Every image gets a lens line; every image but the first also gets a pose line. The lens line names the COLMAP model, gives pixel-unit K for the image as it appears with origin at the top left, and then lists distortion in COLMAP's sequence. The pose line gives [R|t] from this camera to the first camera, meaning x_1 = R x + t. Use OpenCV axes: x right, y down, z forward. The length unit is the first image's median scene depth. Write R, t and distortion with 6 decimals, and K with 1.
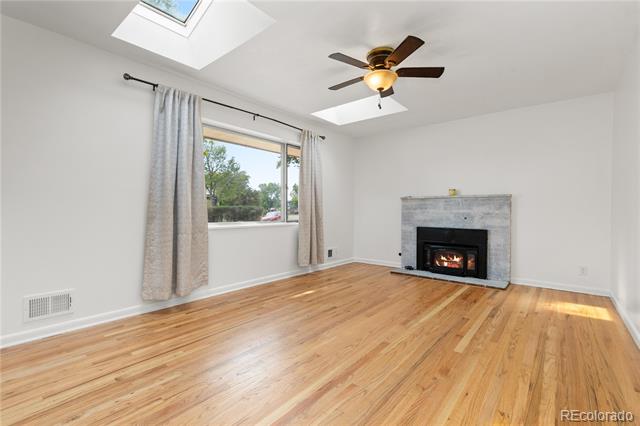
lens RADIAL K [[290.0, 0, 319.0], [0, 290.0, 212.0], [0, 0, 1]] dist [0.004075, 0.000431]
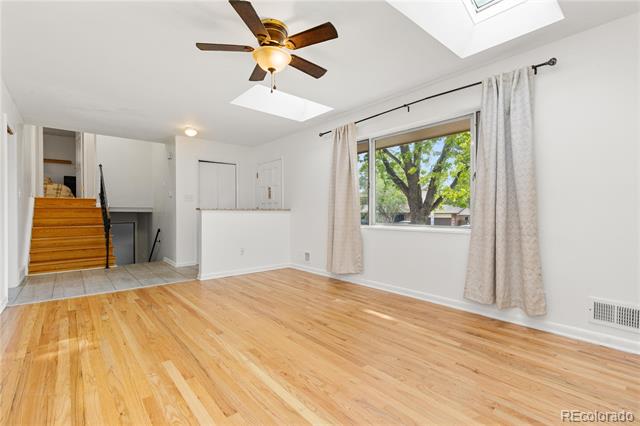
lens RADIAL K [[290.0, 0, 318.9], [0, 290.0, 212.5], [0, 0, 1]] dist [0.004075, 0.000431]
pose [[-0.164333, -0.007238, -0.986378, 0.923316], [-0.005375, 0.999965, -0.006442, 0.003968], [0.986390, 0.004243, -0.164366, 1.143806]]
